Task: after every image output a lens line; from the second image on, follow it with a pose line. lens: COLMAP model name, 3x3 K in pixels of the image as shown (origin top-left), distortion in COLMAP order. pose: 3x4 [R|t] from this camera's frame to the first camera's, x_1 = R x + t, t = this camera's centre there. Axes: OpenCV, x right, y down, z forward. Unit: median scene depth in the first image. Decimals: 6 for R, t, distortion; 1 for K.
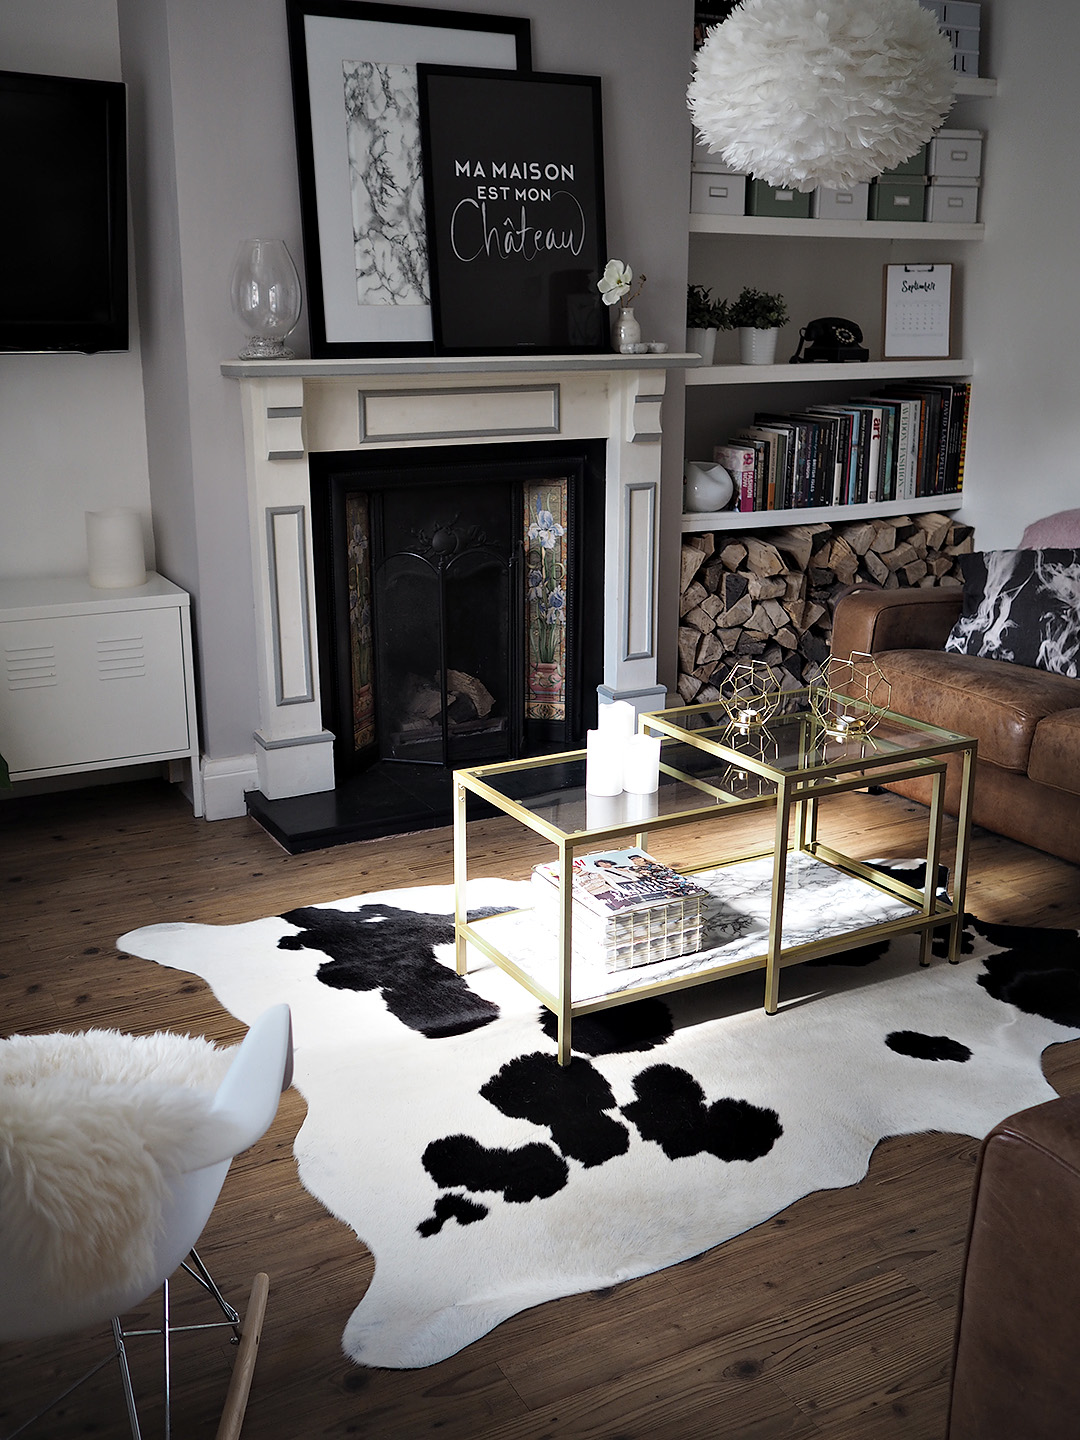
lens RADIAL K [[1441.2, 0, 540.0], [0, 1441.2, 720.0], [0, 0, 1]] dist [-0.029657, 0.035901]
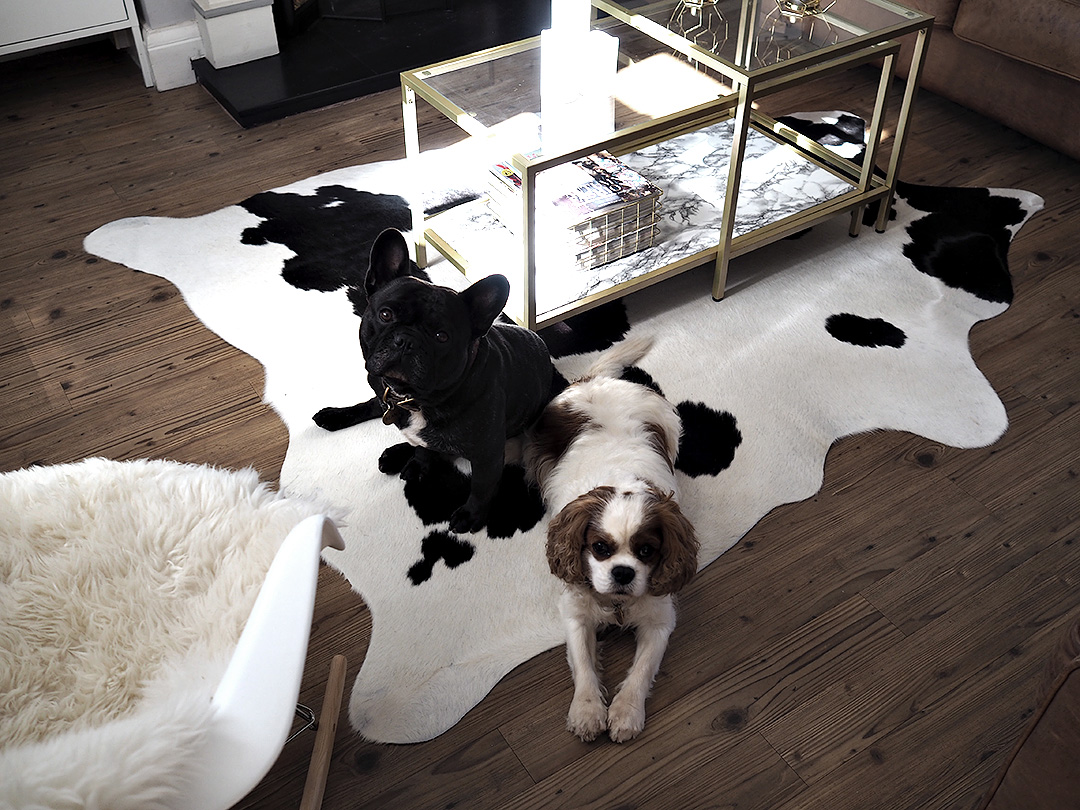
lens RADIAL K [[1080.9, 0, 540.0], [0, 1080.9, 405.0], [0, 0, 1]] dist [-0.029657, 0.035901]
pose [[0.996644, -0.056357, 0.059370, -0.021553], [0.025582, 0.903375, 0.428088, -0.067926], [-0.077759, -0.425132, 0.901785, 0.246261]]
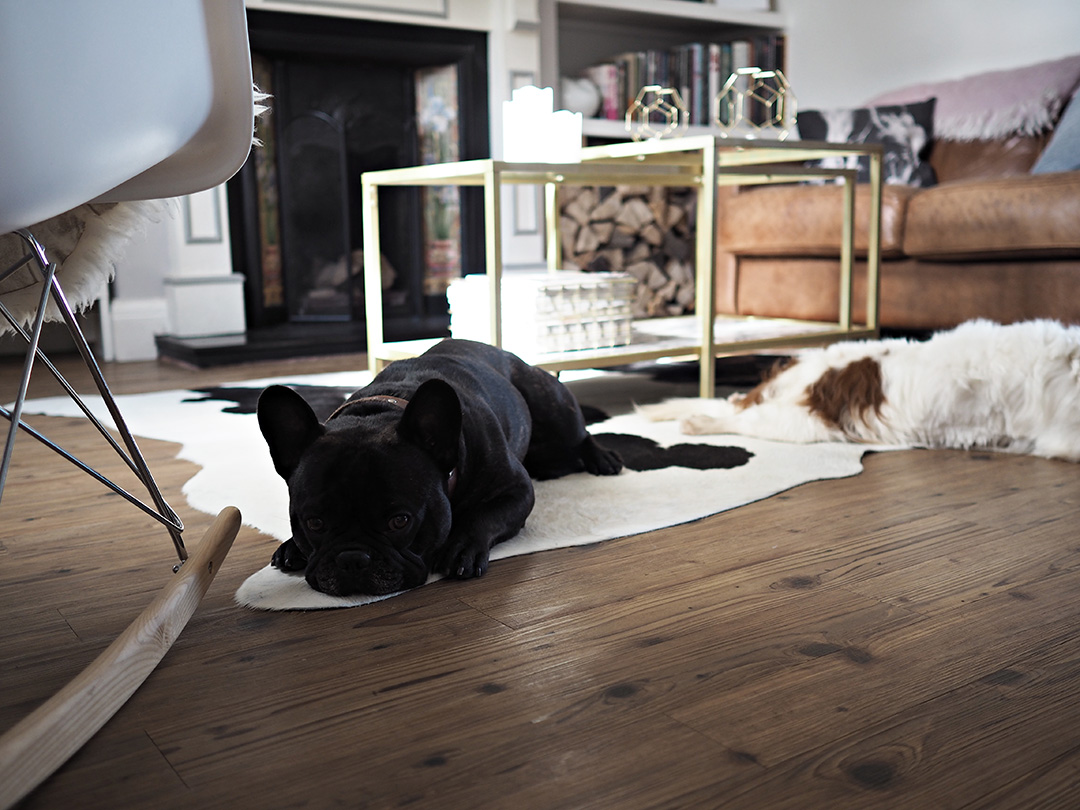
lens RADIAL K [[1080.9, 0, 540.0], [0, 1080.9, 405.0], [0, 0, 1]] dist [-0.029657, 0.035901]
pose [[0.992685, -0.037560, 0.114744, -0.030486], [0.050262, 0.992672, -0.109892, 0.265442], [-0.109776, 0.114855, 0.987298, 0.292684]]
